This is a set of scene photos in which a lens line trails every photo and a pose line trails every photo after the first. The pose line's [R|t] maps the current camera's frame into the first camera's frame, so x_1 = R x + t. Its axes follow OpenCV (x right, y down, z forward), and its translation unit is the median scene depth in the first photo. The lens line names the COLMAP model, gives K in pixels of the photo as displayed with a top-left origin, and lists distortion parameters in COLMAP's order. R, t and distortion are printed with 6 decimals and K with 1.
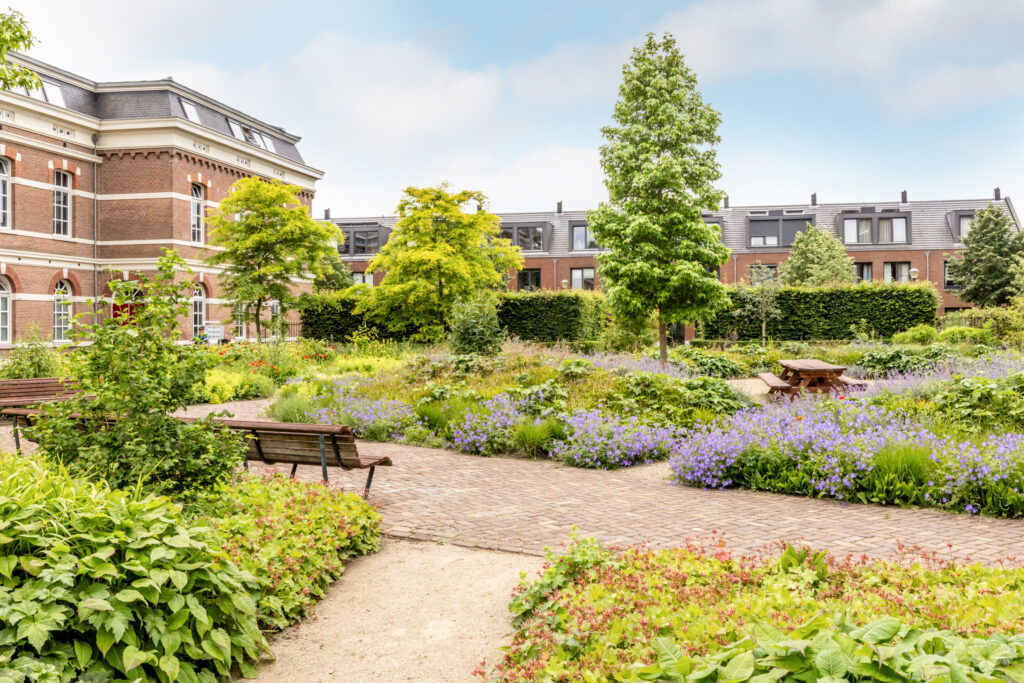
lens RADIAL K [[942.6, 0, 512.0], [0, 942.6, 341.5], [0, 0, 1]] dist [0.001615, -0.000432]
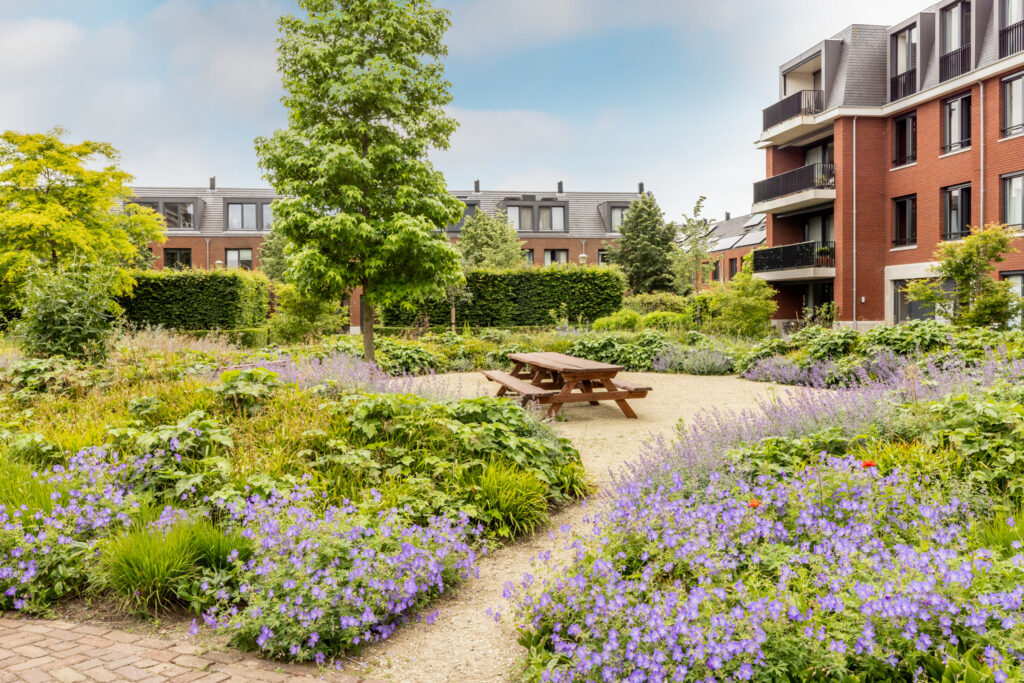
lens RADIAL K [[916.9, 0, 511.8], [0, 916.9, 319.9], [0, 0, 1]] dist [-0.004429, 0.021107]
pose [[0.933920, -0.003764, 0.357463, 0.014687], [0.006452, 0.999959, -0.006328, -0.003730], [-0.357424, 0.008216, 0.933906, 0.306306]]
